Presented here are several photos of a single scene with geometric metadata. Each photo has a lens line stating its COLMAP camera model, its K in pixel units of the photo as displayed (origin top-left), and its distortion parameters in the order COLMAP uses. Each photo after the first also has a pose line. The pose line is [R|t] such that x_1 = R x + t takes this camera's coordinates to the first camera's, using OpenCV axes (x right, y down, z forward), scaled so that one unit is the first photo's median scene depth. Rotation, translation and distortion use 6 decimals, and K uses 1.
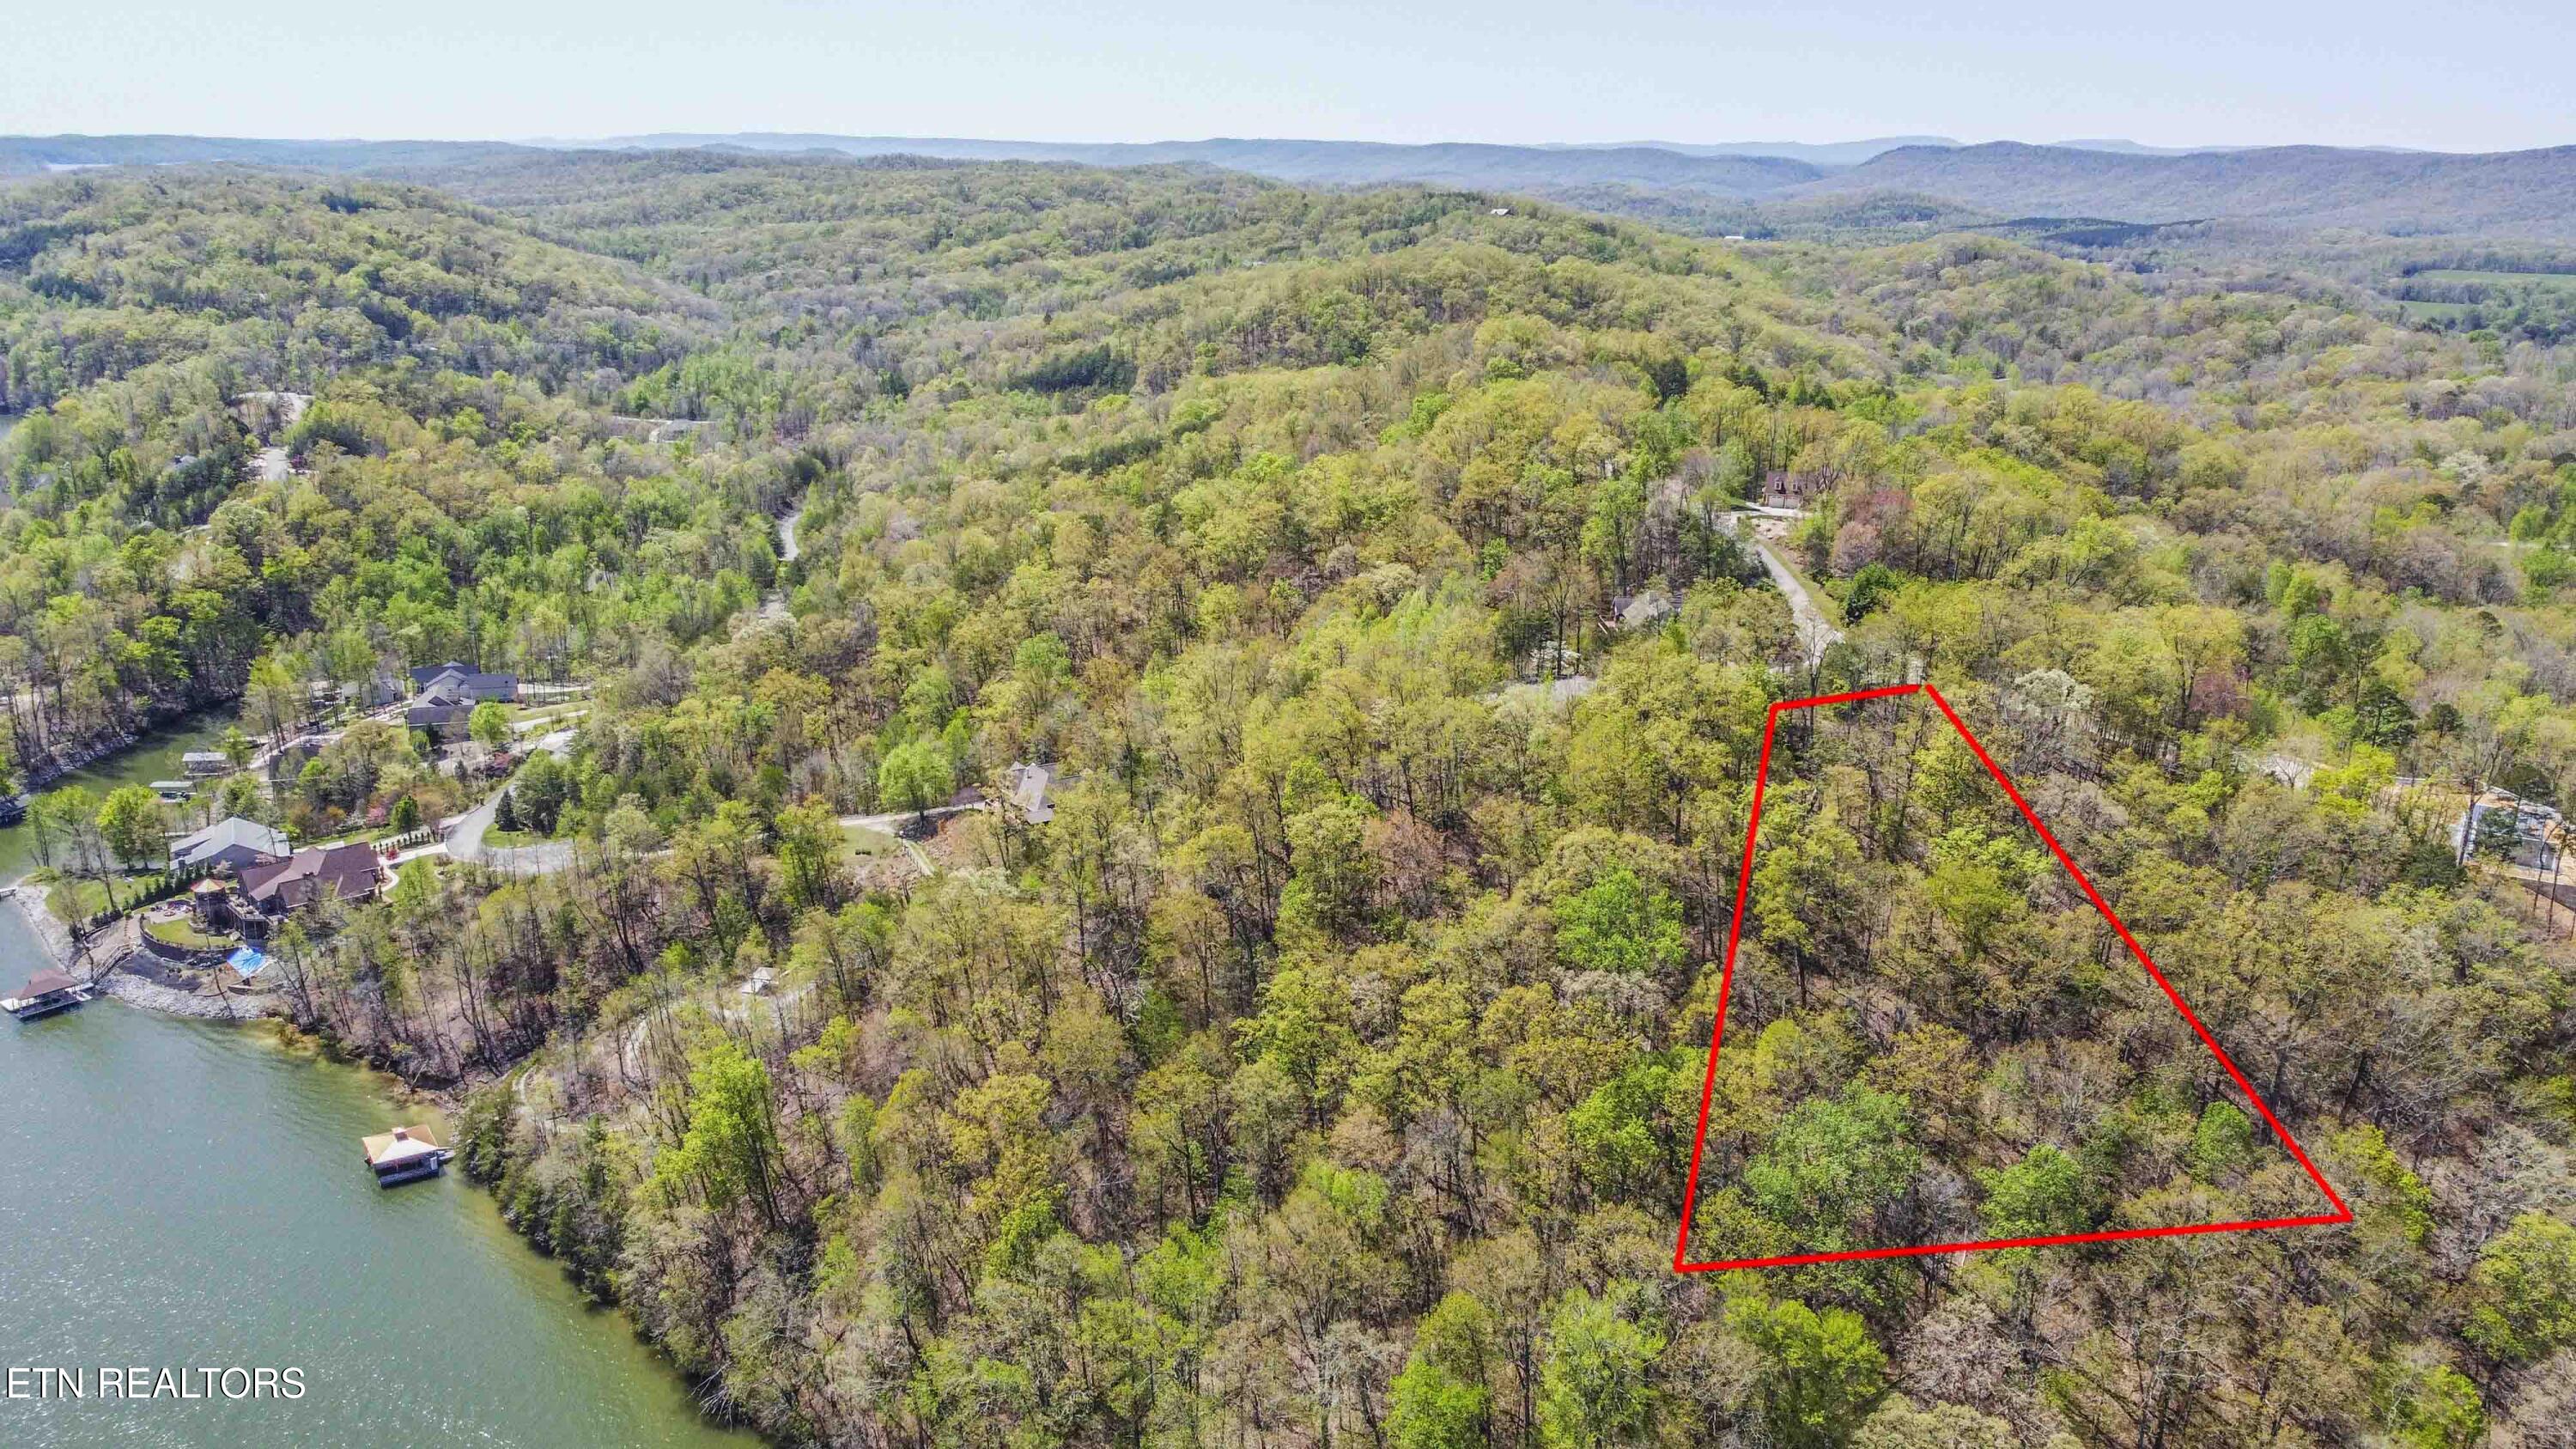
lens RADIAL K [[1951.9, 0, 1289.9], [0, 1951.9, 709.5], [0, 0, 1]] dist [0.006267, -0.005735]
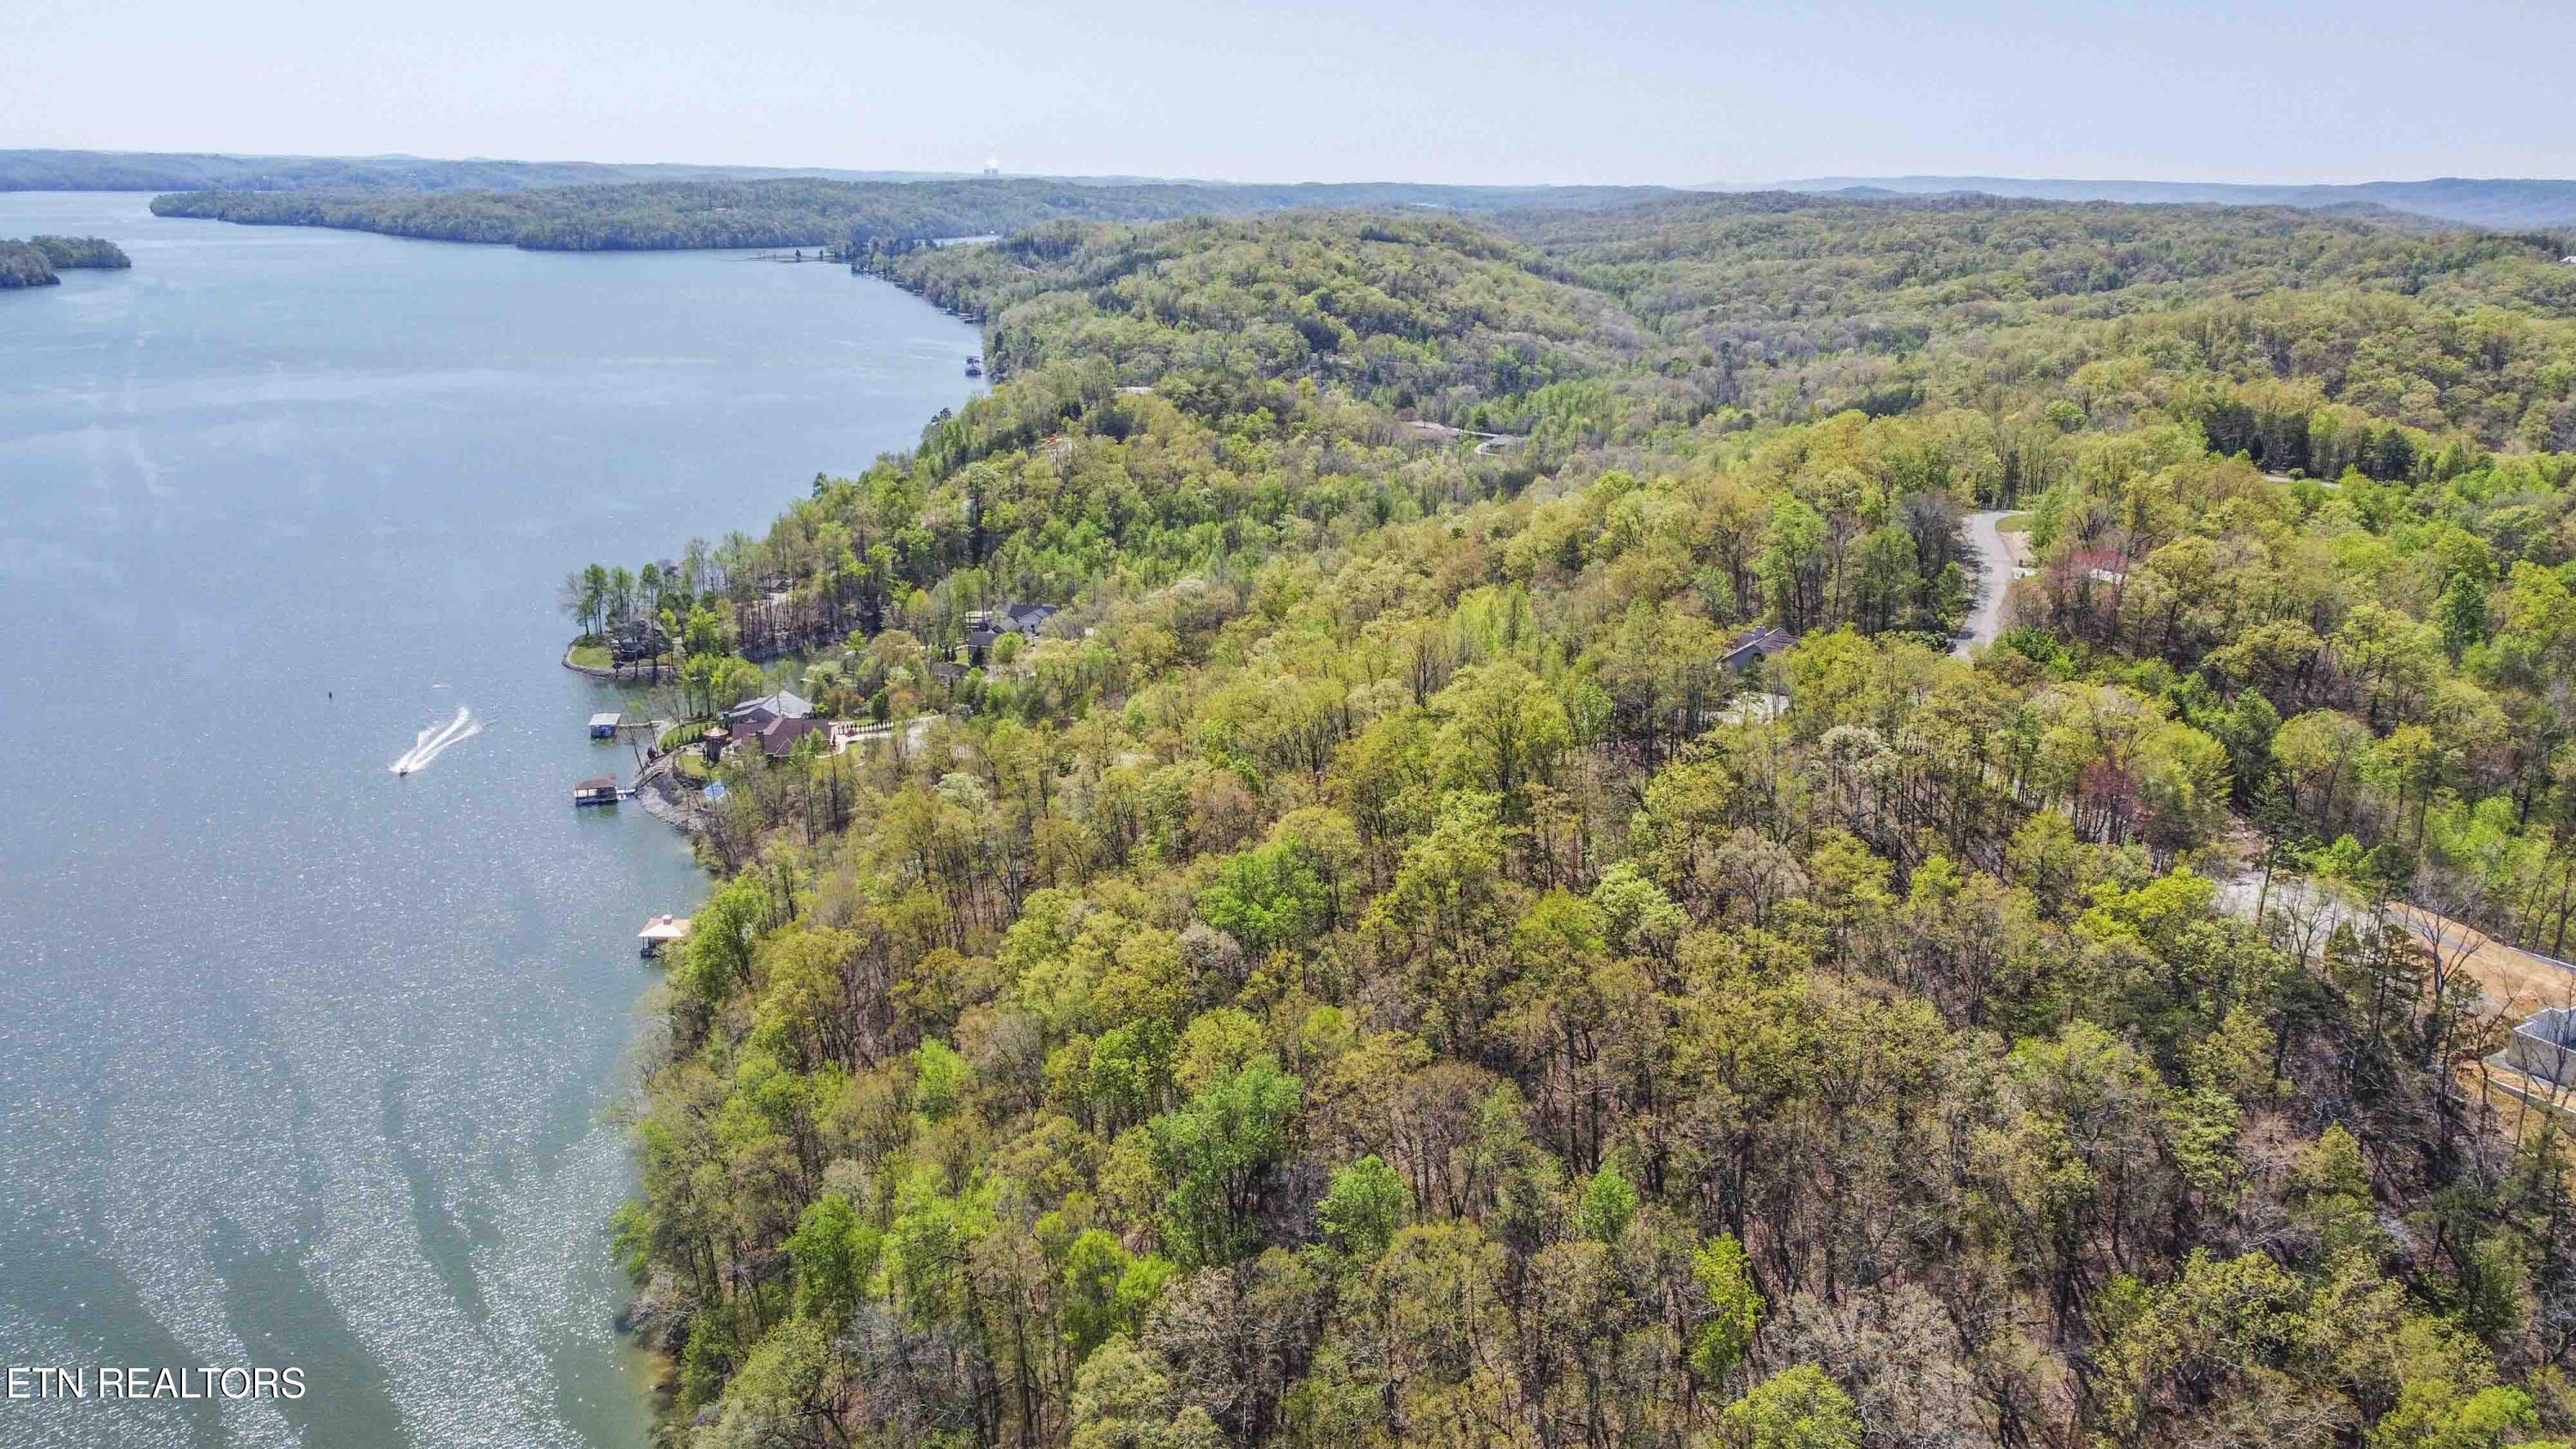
lens RADIAL K [[1951.9, 0, 1288.1], [0, 1951.9, 733.0], [0, 0, 1]] dist [0.006267, -0.005735]
pose [[0.846057, 0.139250, -0.514584, 0.128068], [-0.144379, 0.989060, 0.030264, -0.001253], [0.513169, 0.048690, 0.856906, 0.020835]]
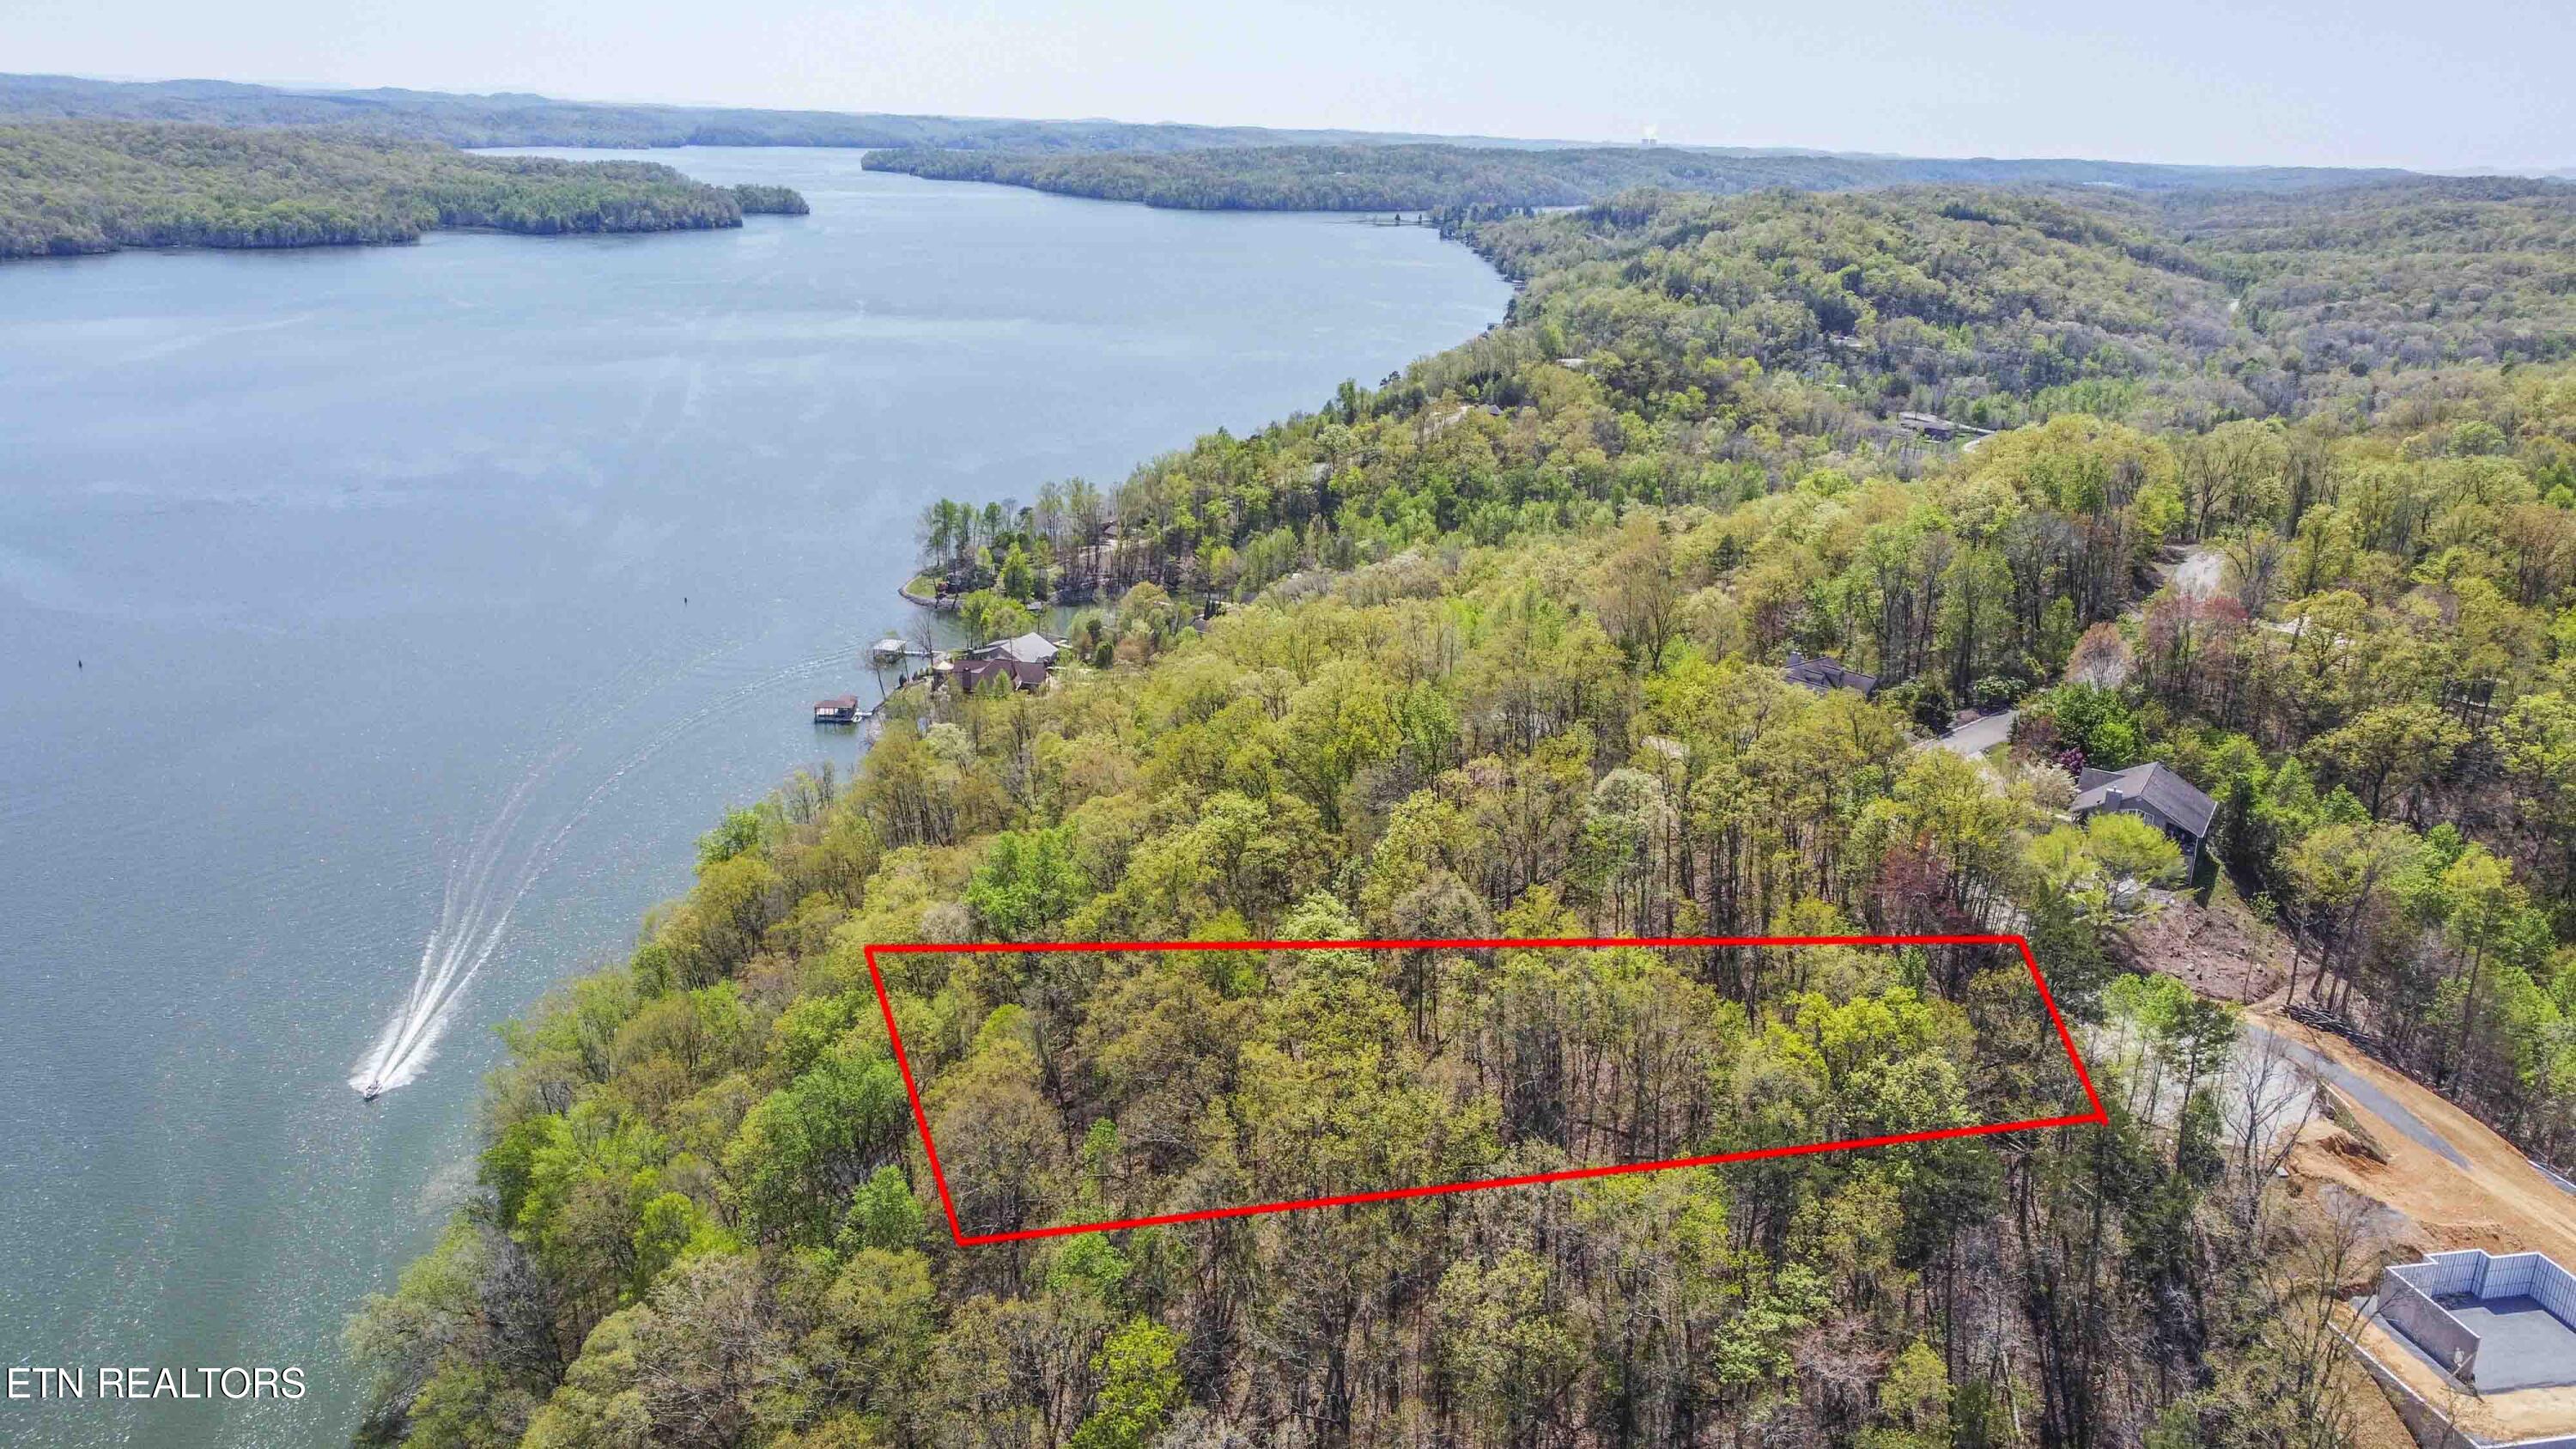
lens RADIAL K [[1951.9, 0, 1287.5], [0, 1951.9, 742.7], [0, 0, 1]] dist [0.006267, -0.005735]
pose [[0.632013, 0.229988, -0.740044, 0.175956], [-0.227908, 0.967878, 0.106155, -0.016169], [0.740687, 0.101571, 0.664128, 0.080001]]
